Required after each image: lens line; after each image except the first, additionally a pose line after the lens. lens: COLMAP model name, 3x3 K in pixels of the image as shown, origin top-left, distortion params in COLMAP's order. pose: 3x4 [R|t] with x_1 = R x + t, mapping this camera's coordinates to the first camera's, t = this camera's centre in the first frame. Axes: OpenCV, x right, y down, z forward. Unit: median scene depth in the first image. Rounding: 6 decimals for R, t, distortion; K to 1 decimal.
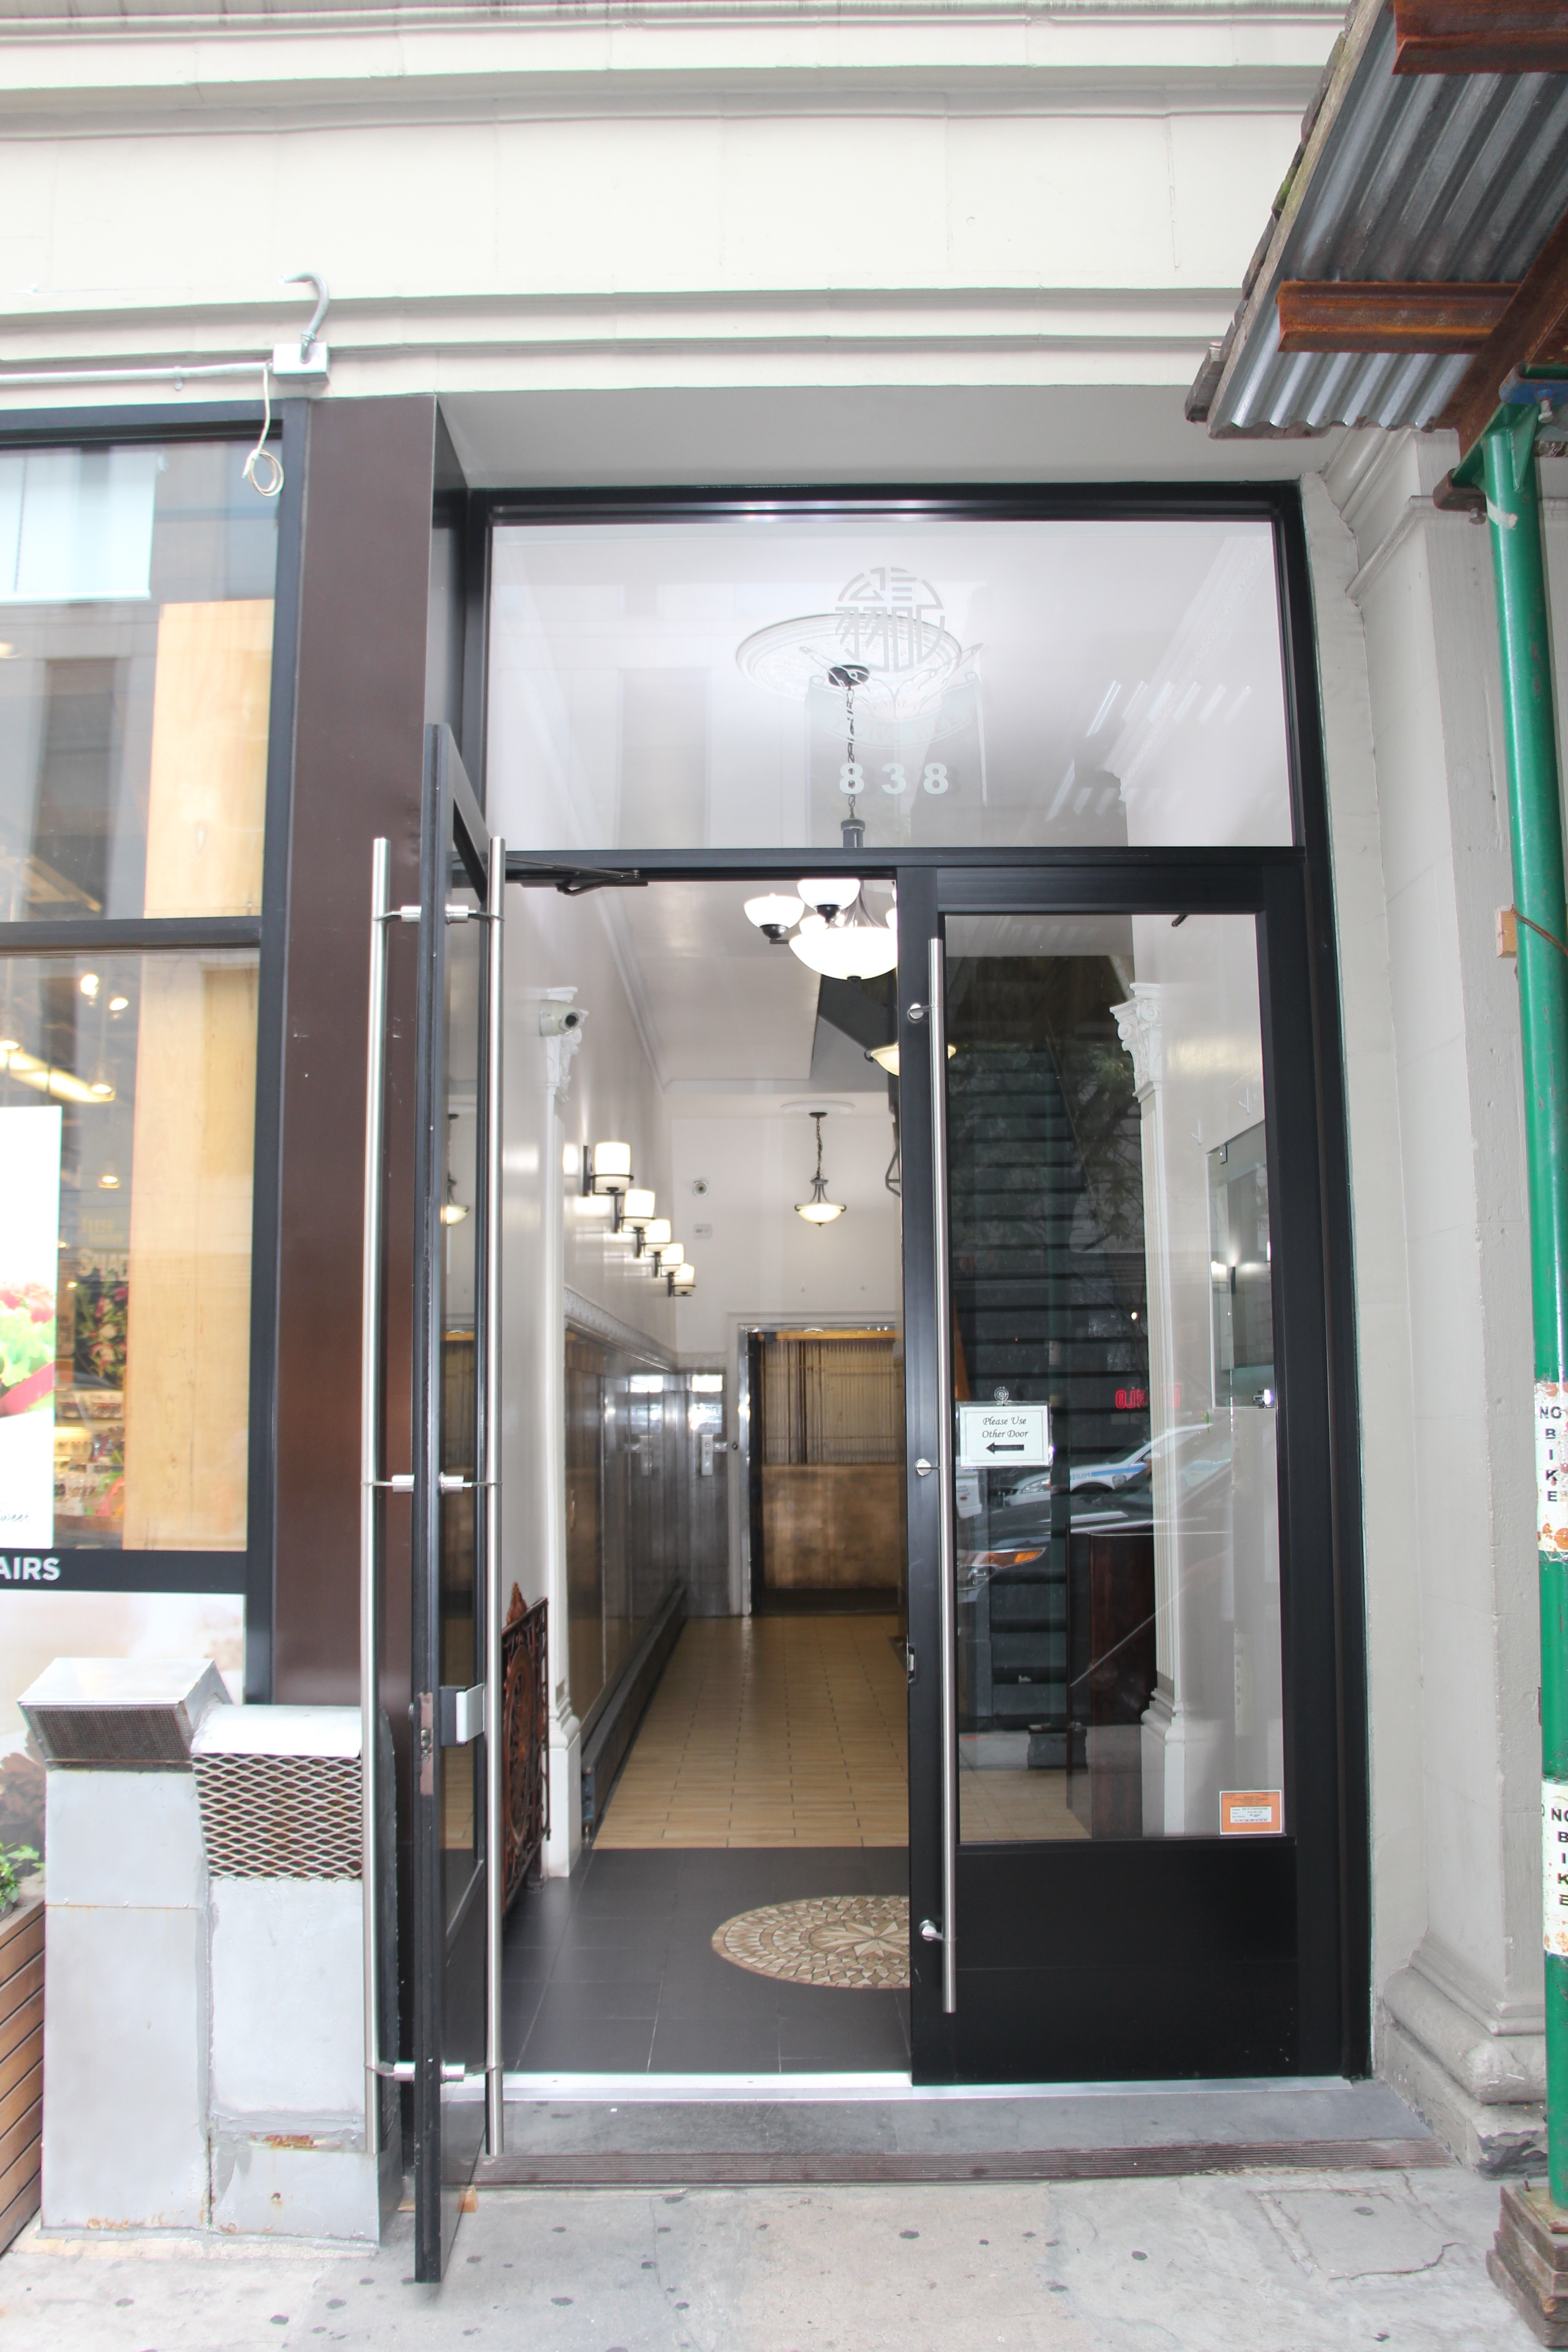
lens RADIAL K [[1922.4, 0, 784.0], [0, 1922.4, 1176.0], [0, 0, 1]] dist [-0.001220, -0.000561]
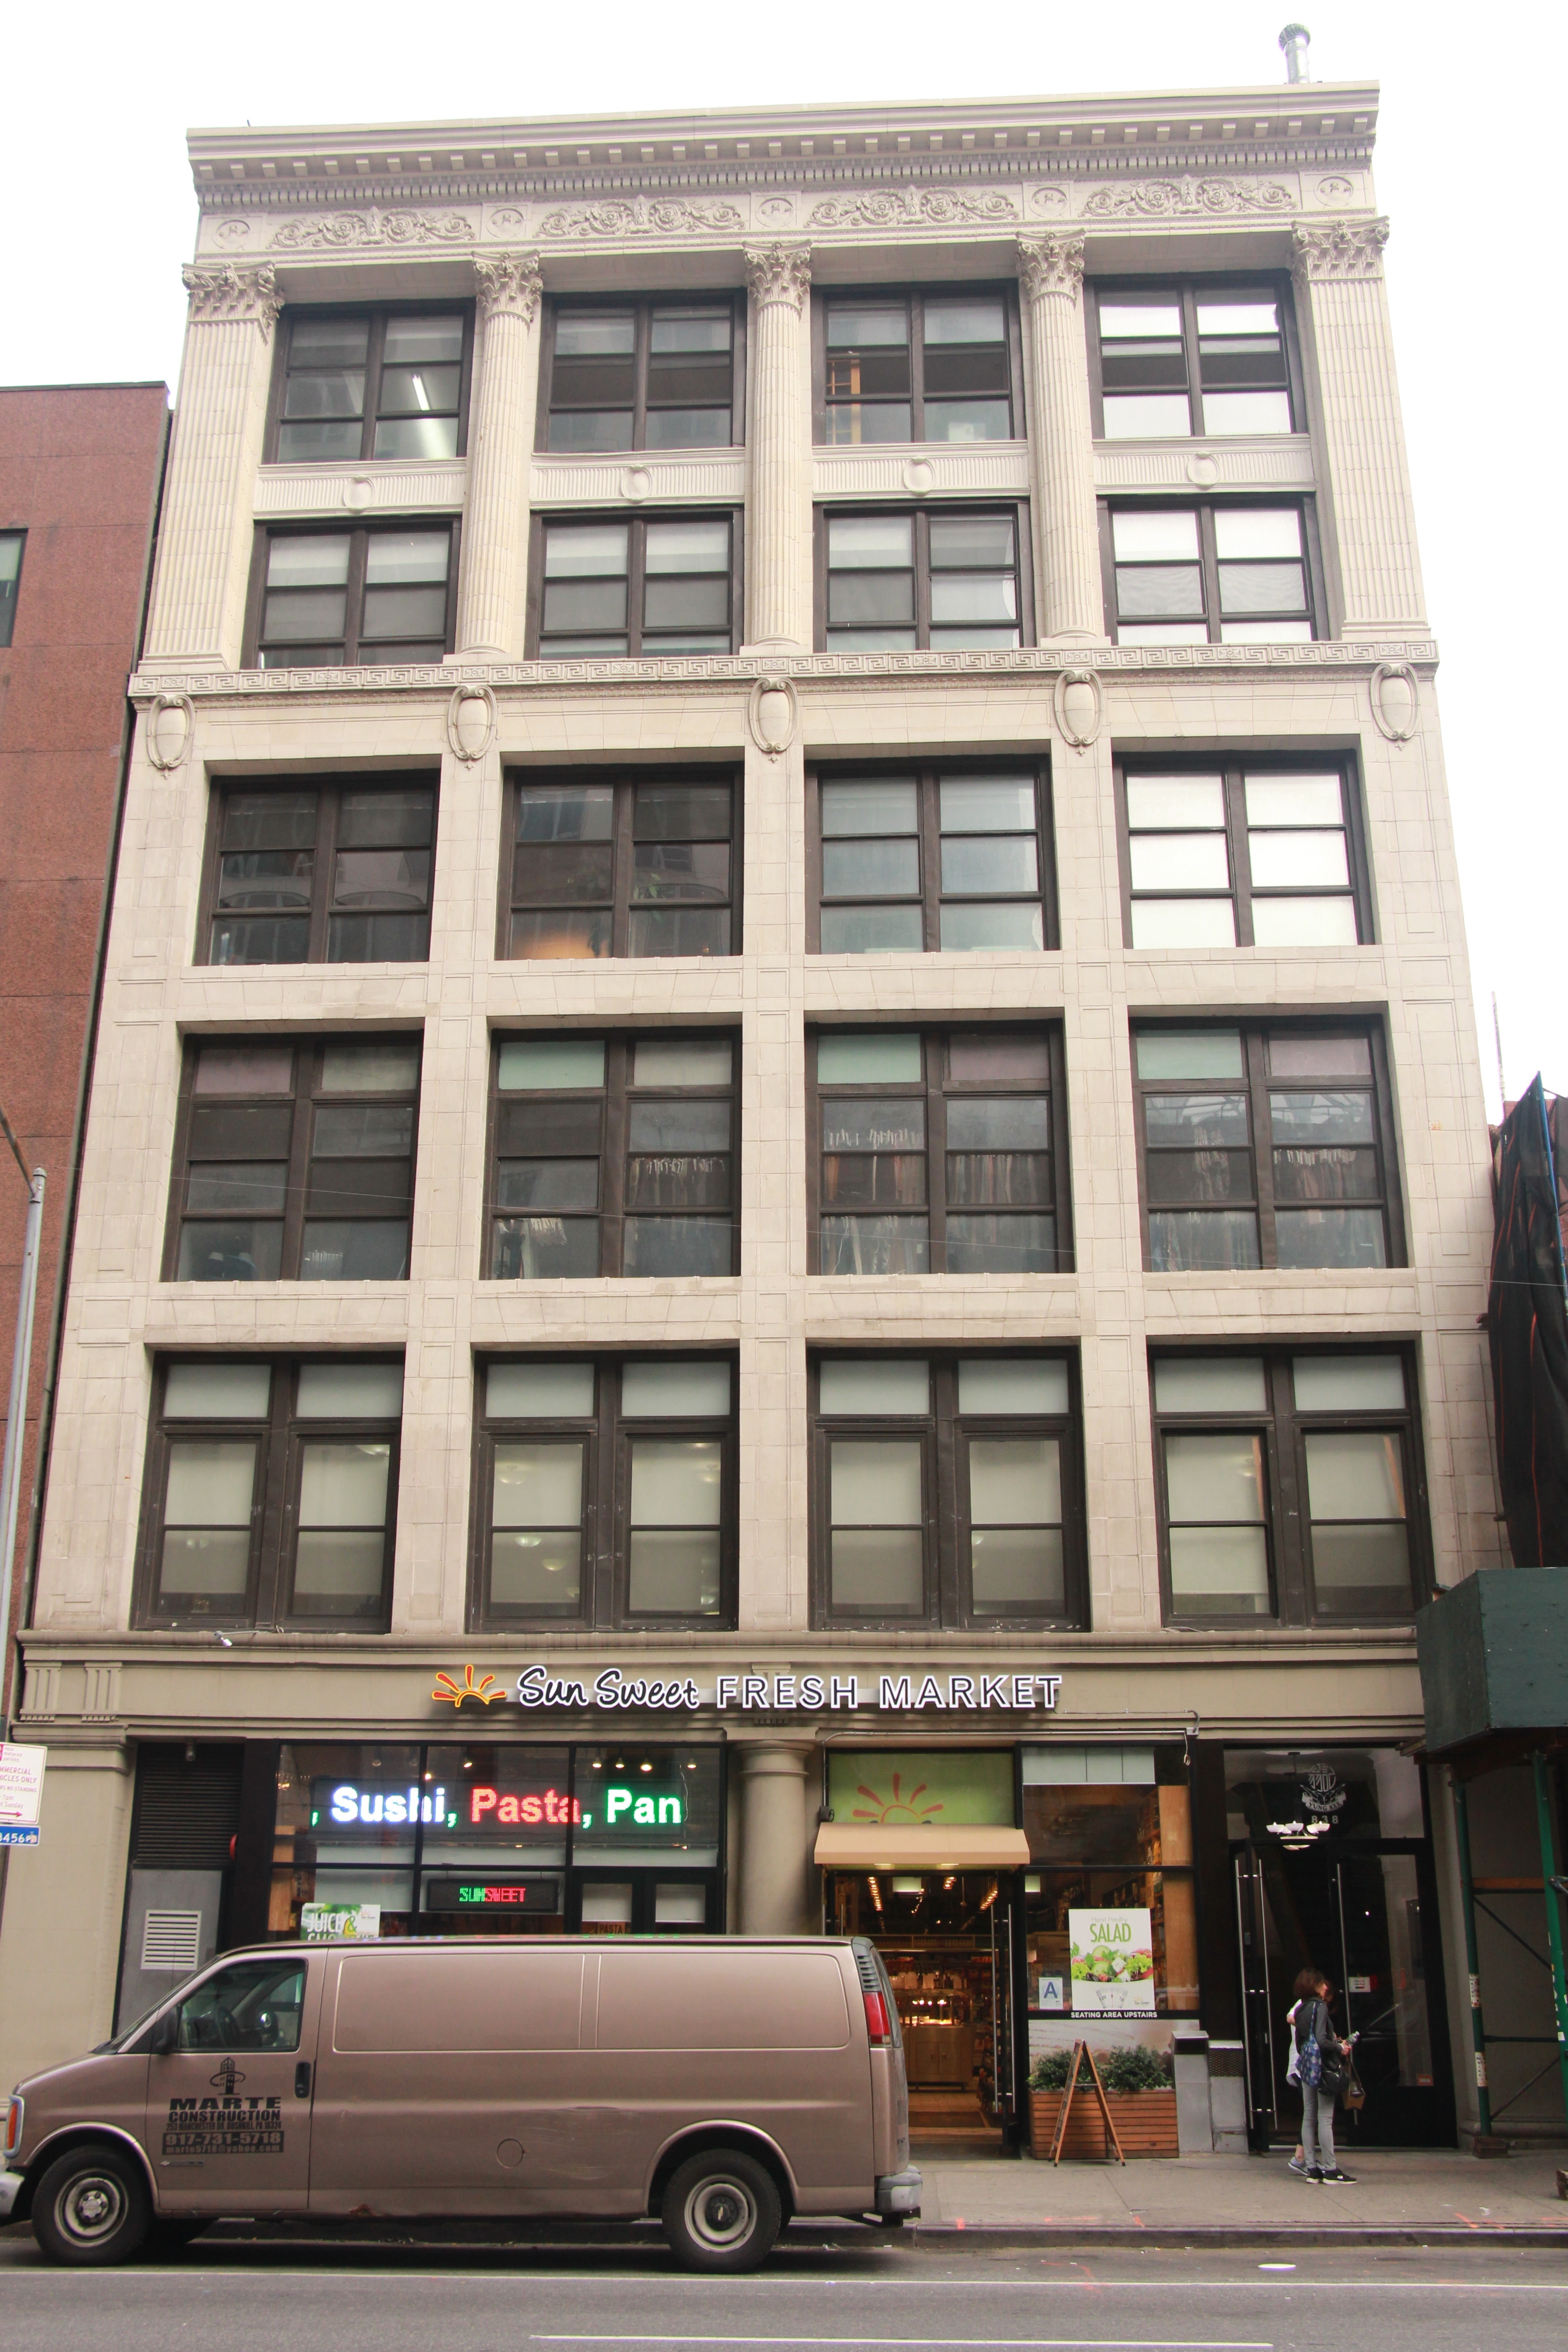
lens RADIAL K [[2238.5, 0, 784.0], [0, 2238.5, 1176.0], [0, 0, 1]] dist [-0.058010, -0.001653]
pose [[0.998568, -0.007322, -0.052987, -0.940218], [-0.004265, 0.976535, -0.215317, -0.583314], [0.053320, 0.215234, 0.975106, -4.463577]]
